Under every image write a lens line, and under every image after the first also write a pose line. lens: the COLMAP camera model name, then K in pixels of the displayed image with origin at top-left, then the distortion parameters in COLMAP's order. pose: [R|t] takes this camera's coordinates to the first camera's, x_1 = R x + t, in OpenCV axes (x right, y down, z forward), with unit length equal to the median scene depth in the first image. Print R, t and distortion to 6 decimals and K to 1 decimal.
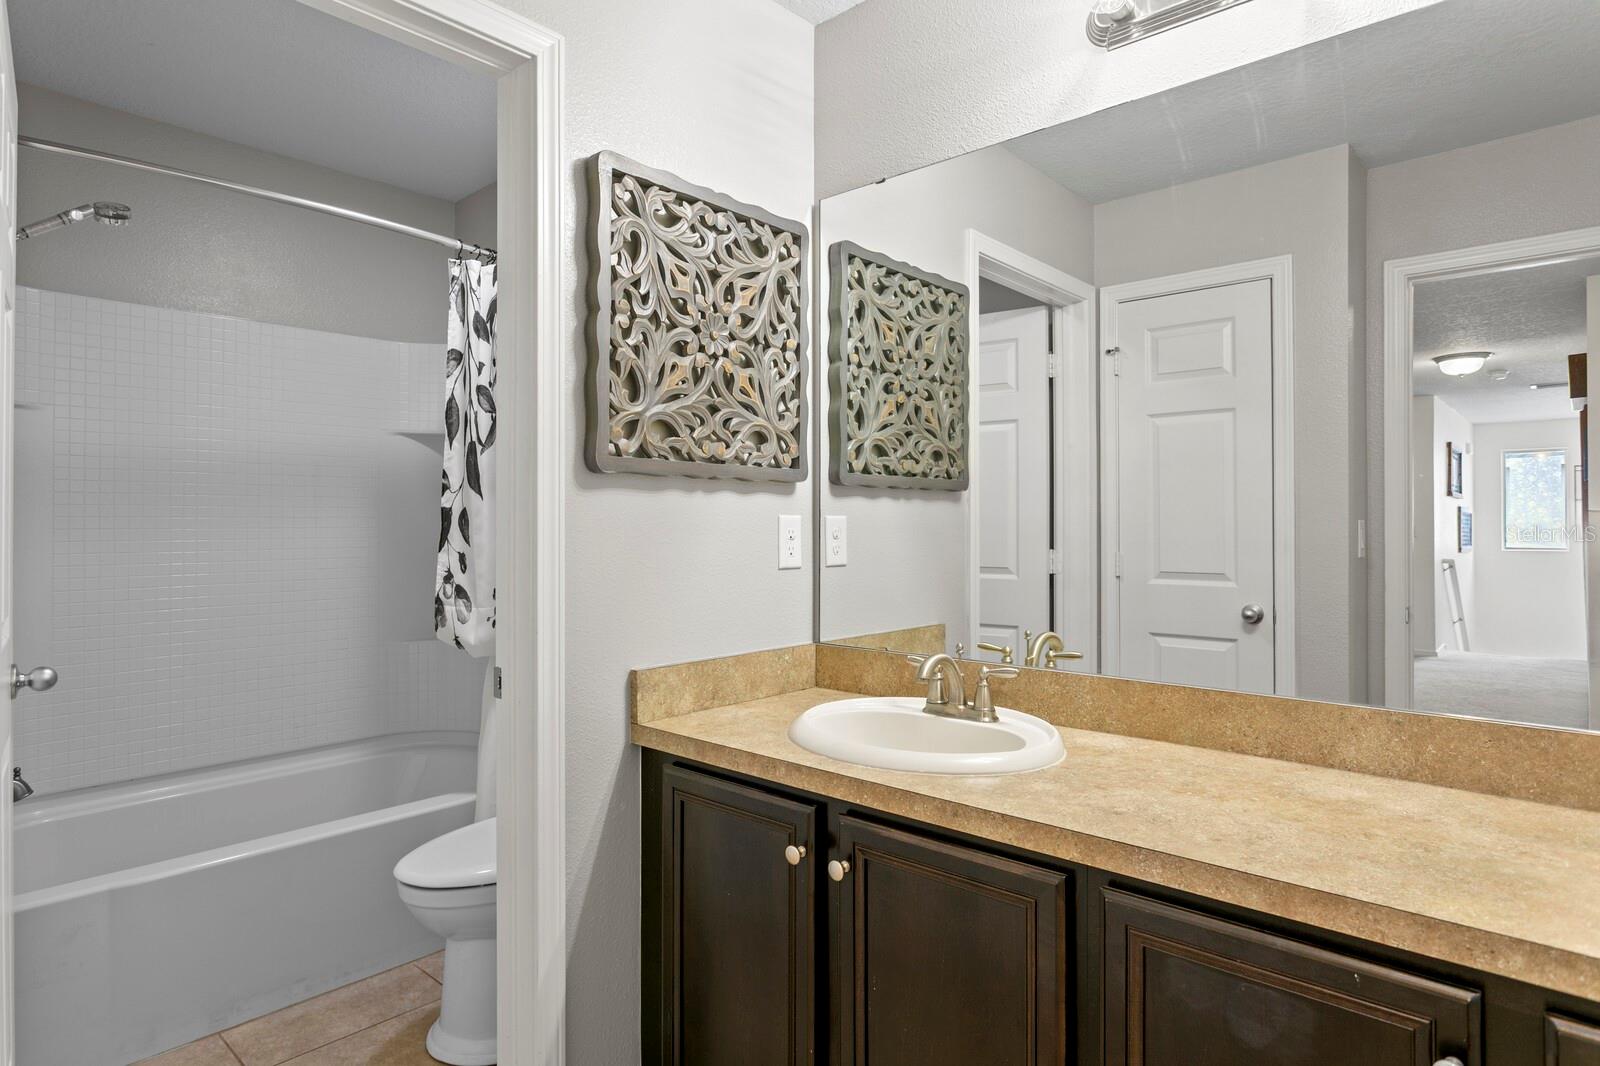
lens RADIAL K [[874.7, 0, 797.8], [0, 874.7, 511.2], [0, 0, 1]] dist [-0.019351, 0.015043]
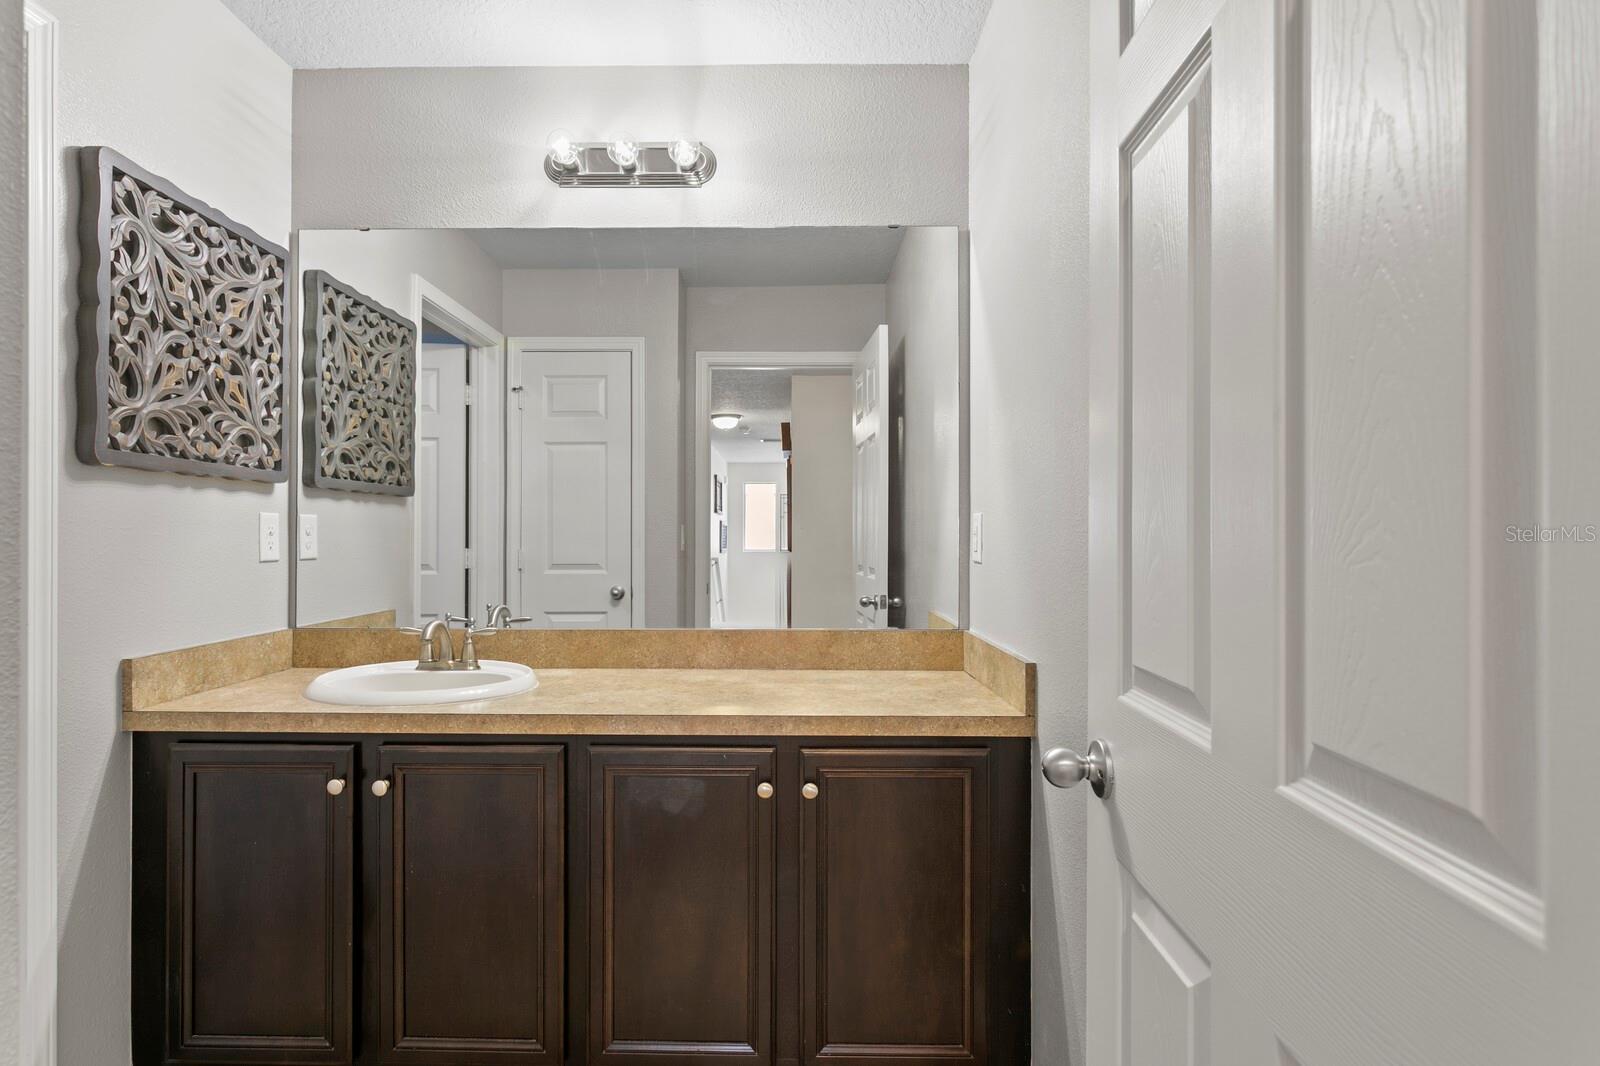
lens RADIAL K [[765.4, 0, 791.7], [0, 765.4, 529.0], [0, 0, 1]] dist [-0.004898, 0.003967]
pose [[0.736710, 0.001559, 0.676207, -0.177984], [-0.007741, 0.999951, 0.006128, 0.014182], [-0.676165, -0.009749, 0.736686, -0.151128]]
